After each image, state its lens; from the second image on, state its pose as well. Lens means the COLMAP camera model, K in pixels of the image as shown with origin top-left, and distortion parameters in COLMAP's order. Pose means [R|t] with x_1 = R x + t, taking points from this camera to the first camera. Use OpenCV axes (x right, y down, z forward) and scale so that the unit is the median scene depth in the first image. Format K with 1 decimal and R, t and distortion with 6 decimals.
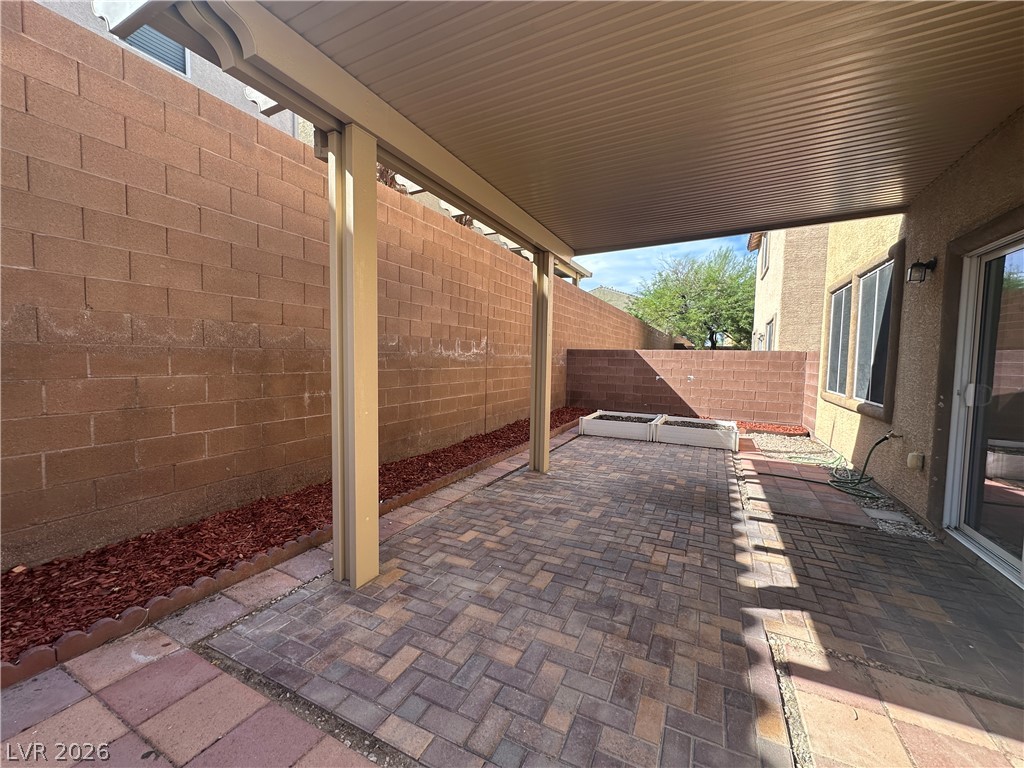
lens RADIAL K [[408.9, 0, 513.0], [0, 408.9, 384.9], [0, 0, 1]] dist [-0.002296, 0.000362]
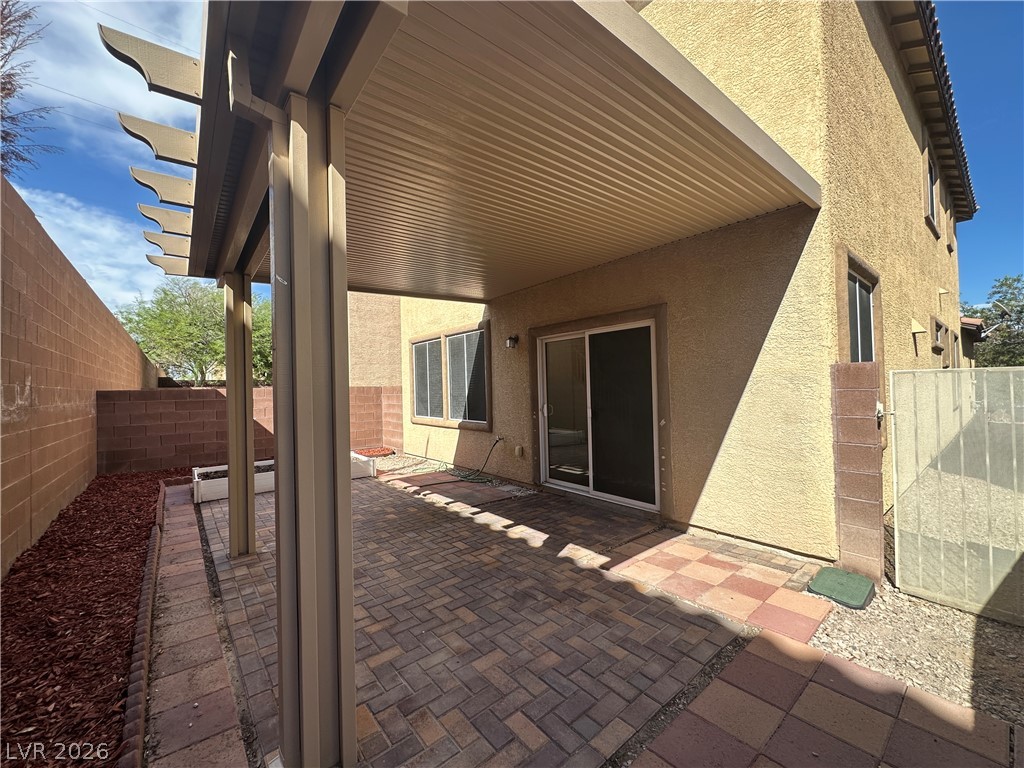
lens RADIAL K [[408.9, 0, 513.0], [0, 408.9, 384.9], [0, 0, 1]] dist [-0.002296, 0.000362]
pose [[0.413167, -0.020745, 0.910419, -0.591767], [0.092438, 0.995532, -0.019265, -0.061349], [-0.905952, 0.092117, 0.413238, 0.283130]]
